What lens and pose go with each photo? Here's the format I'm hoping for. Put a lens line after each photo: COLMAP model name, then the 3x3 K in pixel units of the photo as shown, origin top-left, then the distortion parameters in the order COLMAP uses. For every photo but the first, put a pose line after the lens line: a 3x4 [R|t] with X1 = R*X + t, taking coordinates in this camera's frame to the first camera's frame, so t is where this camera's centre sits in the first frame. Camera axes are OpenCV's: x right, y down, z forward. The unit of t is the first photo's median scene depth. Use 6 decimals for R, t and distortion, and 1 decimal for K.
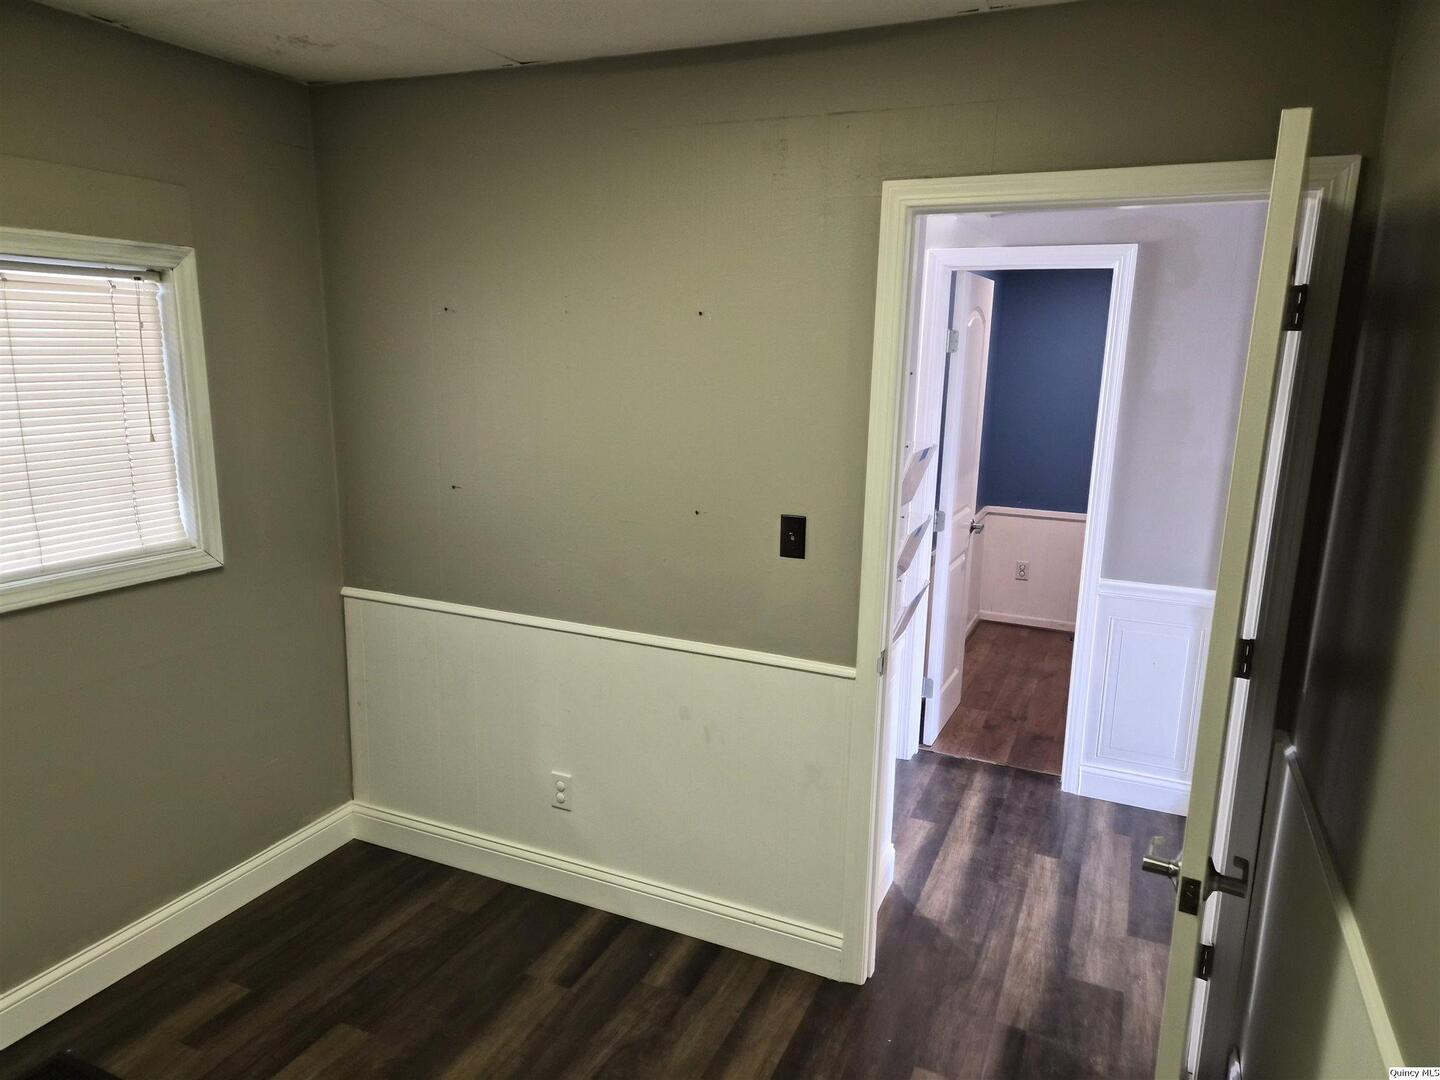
lens RADIAL K [[962.0, 0, 718.7], [0, 962.0, 542.4], [0, 0, 1]] dist [0.046071, -0.038765]
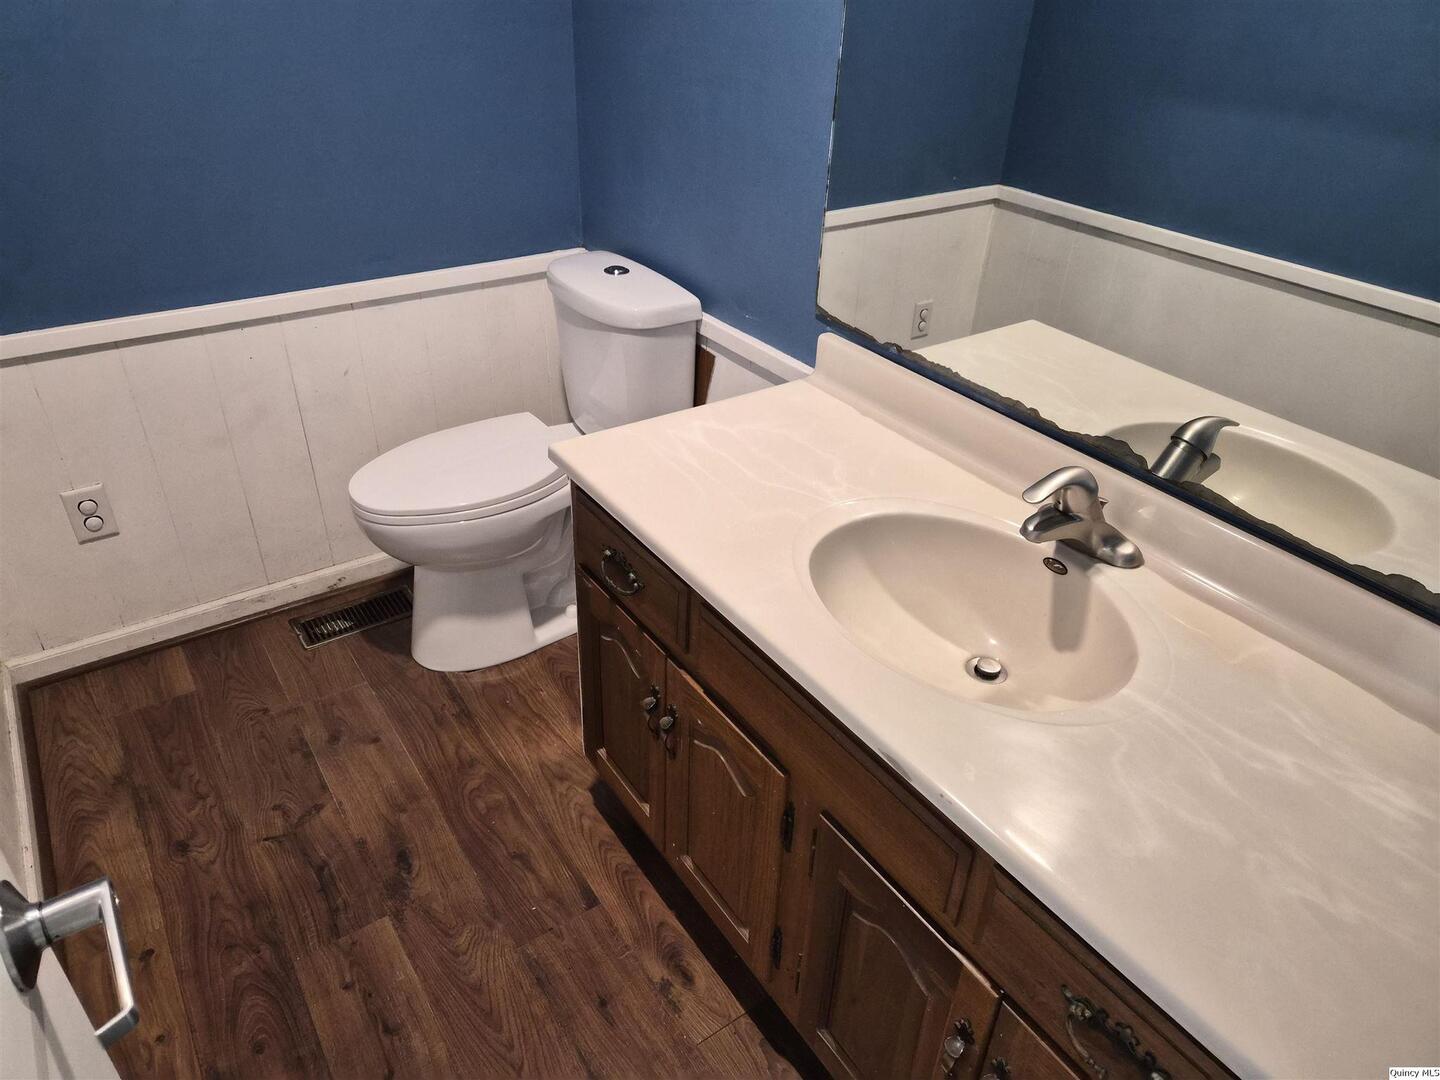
lens RADIAL K [[962.0, 0, 719.7], [0, 962.0, 538.3], [0, 0, 1]] dist [0.046071, -0.038765]
pose [[0.517592, -0.461879, 0.720254, 0.197494], [0.154718, 0.878431, 0.452130, -0.089531], [-0.841523, -0.122583, 0.526130, 0.698029]]
